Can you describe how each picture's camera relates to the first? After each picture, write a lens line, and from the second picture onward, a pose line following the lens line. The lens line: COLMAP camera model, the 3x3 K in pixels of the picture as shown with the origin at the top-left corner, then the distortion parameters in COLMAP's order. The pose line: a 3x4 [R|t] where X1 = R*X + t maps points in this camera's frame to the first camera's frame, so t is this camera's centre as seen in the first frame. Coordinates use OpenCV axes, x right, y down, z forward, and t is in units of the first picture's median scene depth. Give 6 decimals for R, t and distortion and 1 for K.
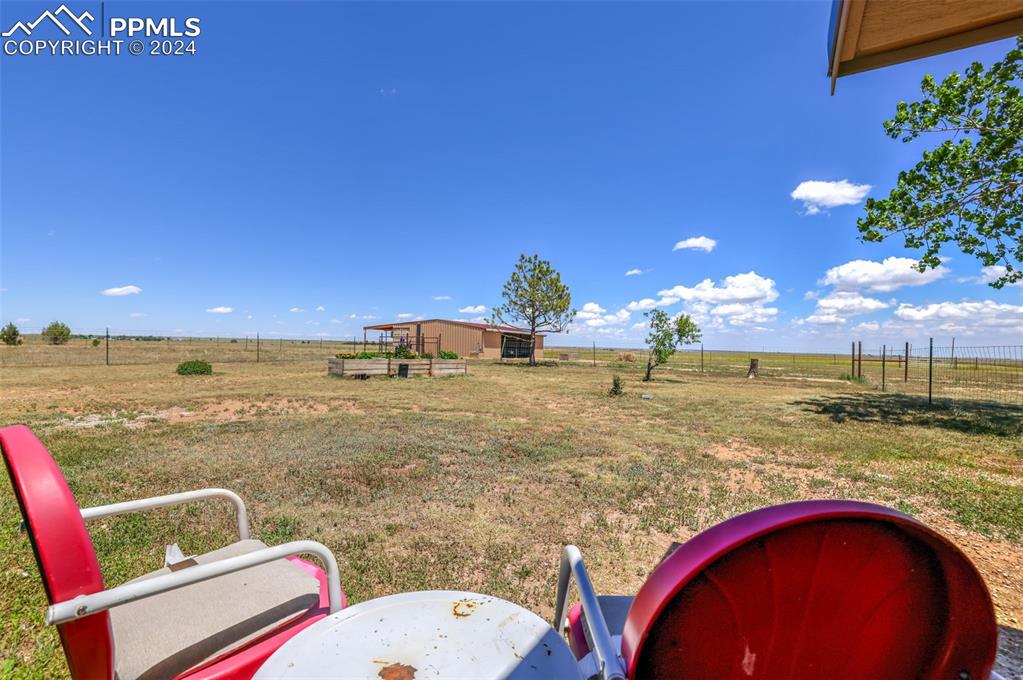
lens RADIAL K [[441.5, 0, 506.1], [0, 441.5, 334.0], [0, 0, 1]] dist [-0.001217, -0.000046]
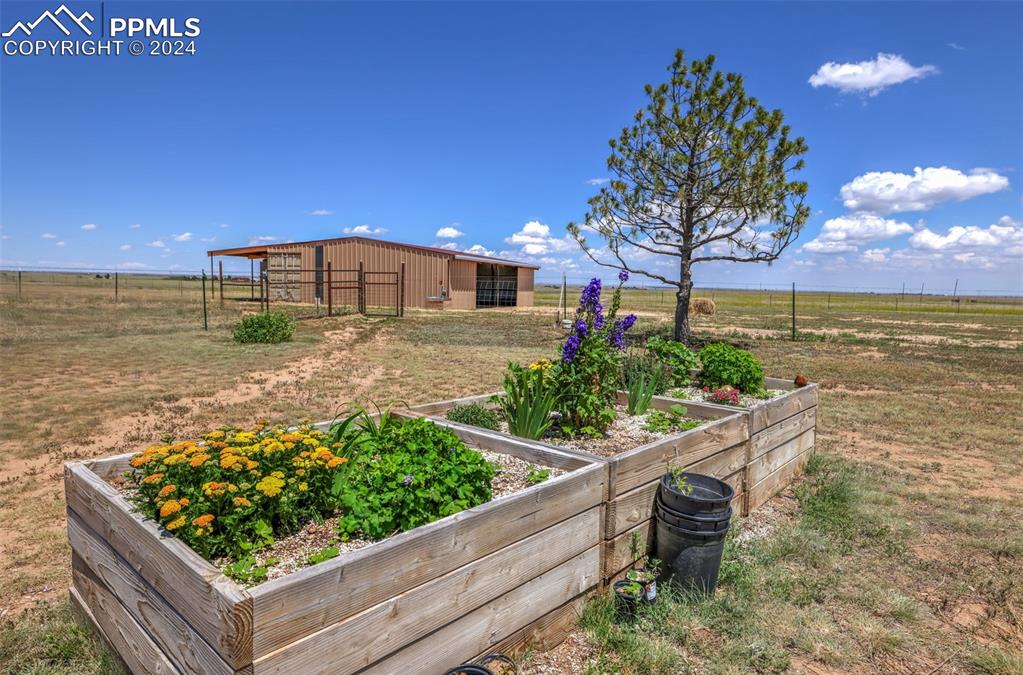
lens RADIAL K [[592.5, 0, 511.5], [0, 592.5, 337.5], [0, 0, 1]] dist [0.005026, 0.001418]
pose [[0.985322, -0.017580, 0.169799, -0.082928], [-0.003225, 0.992589, 0.121476, -0.000113], [-0.170676, -0.120240, 0.977963, 0.217521]]
